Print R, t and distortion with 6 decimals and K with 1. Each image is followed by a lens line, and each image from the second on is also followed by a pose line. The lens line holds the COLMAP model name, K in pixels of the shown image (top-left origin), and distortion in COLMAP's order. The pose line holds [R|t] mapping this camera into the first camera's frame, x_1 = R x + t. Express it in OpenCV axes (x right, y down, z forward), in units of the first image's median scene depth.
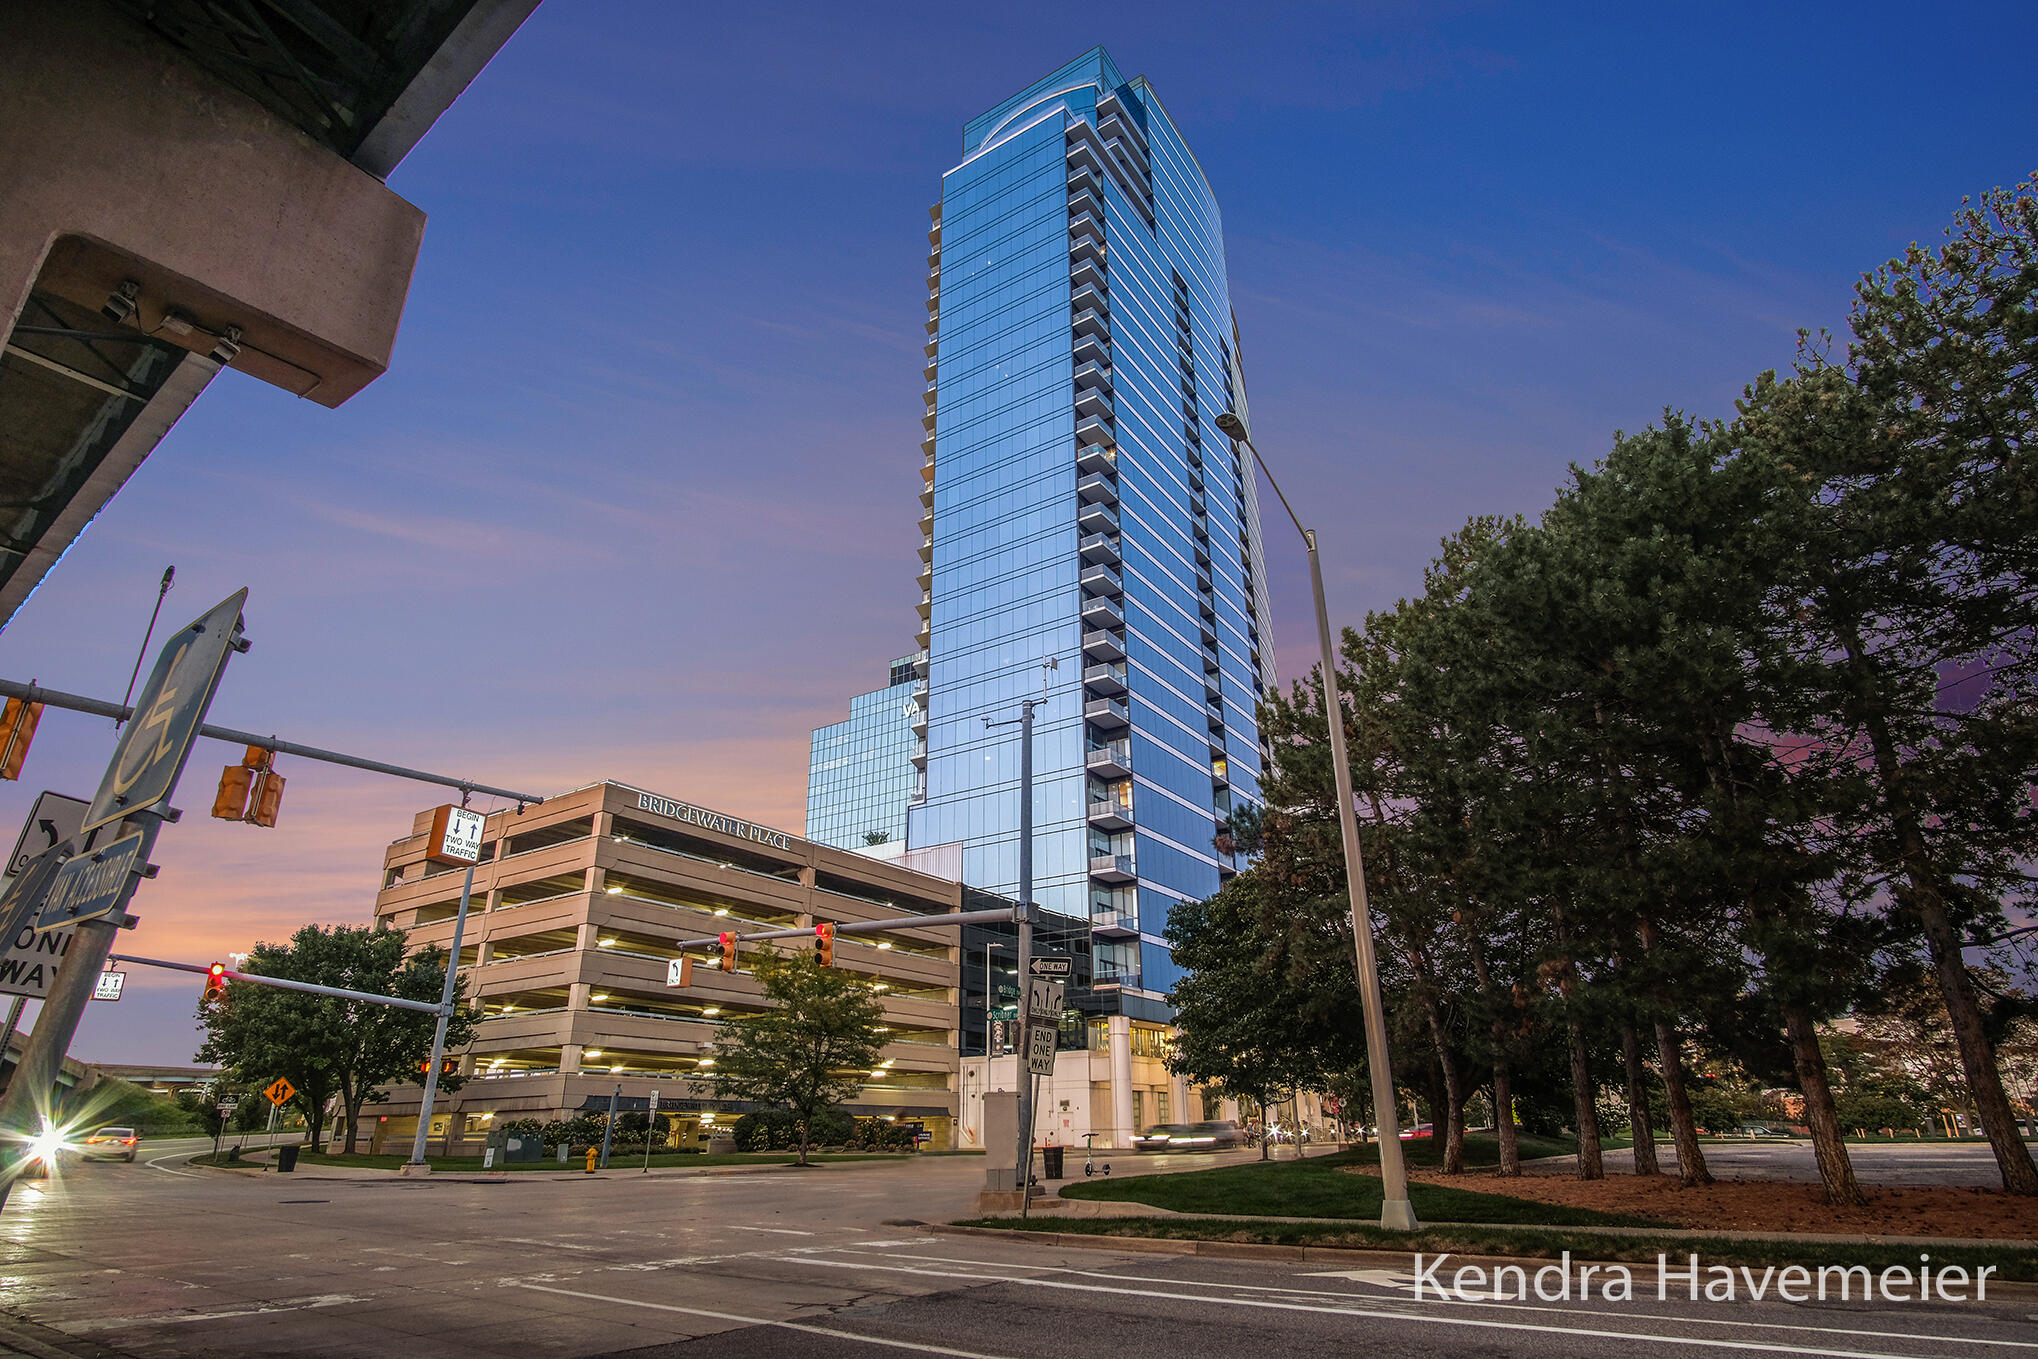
lens RADIAL K [[1121.7, 0, 1020.6], [0, 1121.7, 651.2], [0, 0, 1]] dist [-0.004655, -0.000949]
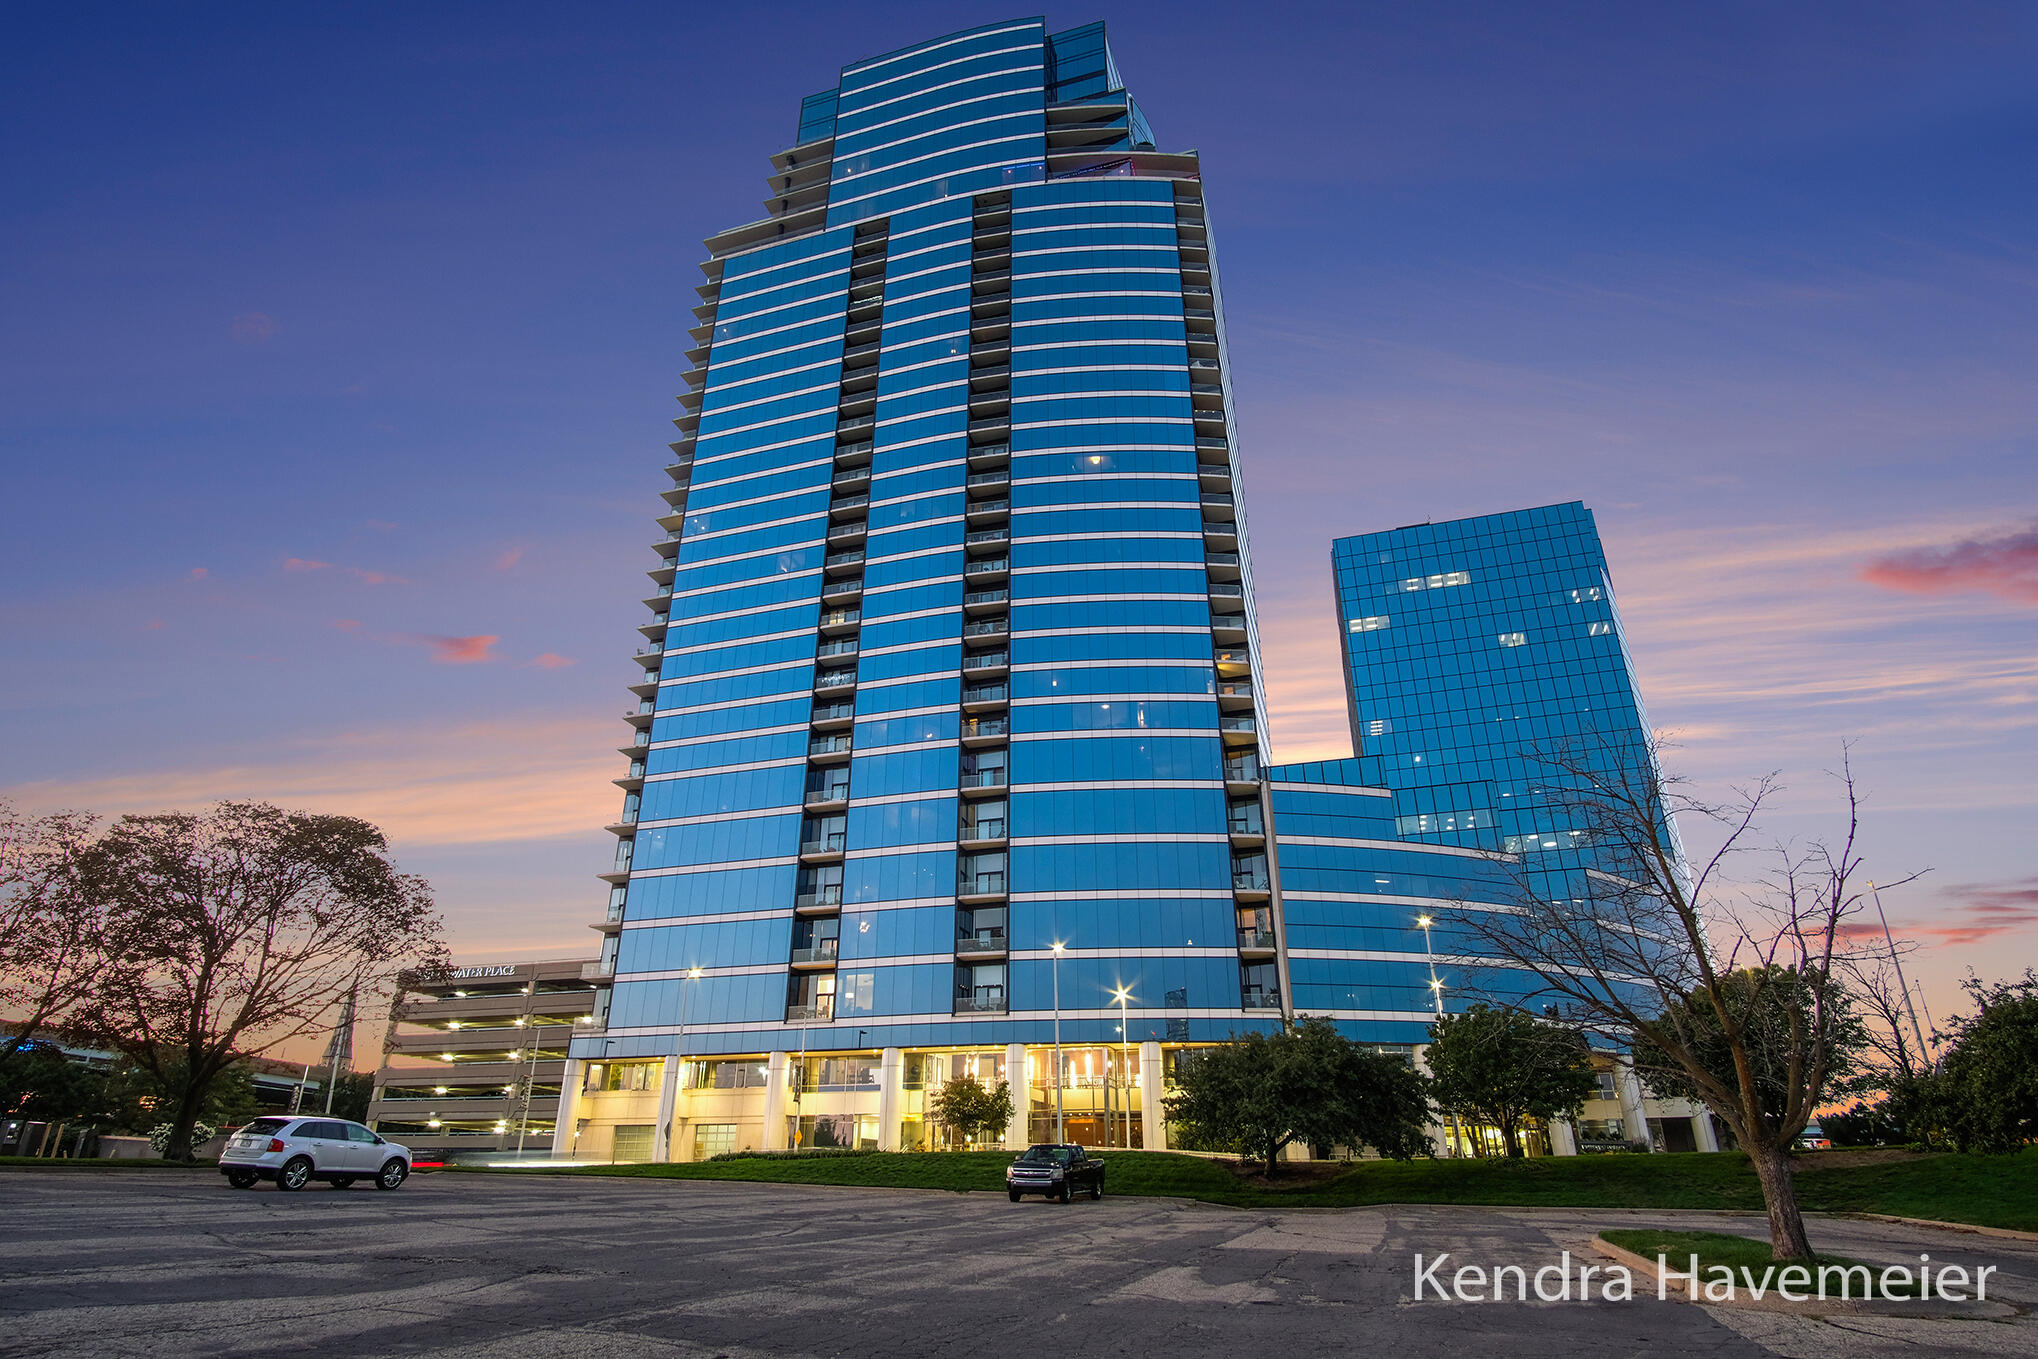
lens RADIAL K [[1121.7, 0, 1020.6], [0, 1121.7, 651.2], [0, 0, 1]] dist [-0.004655, -0.000949]
pose [[0.284028, -0.419903, -0.861980, 1.264165], [0.382262, 0.874058, -0.299830, 0.448744], [0.879320, -0.244342, 0.408770, 0.979528]]
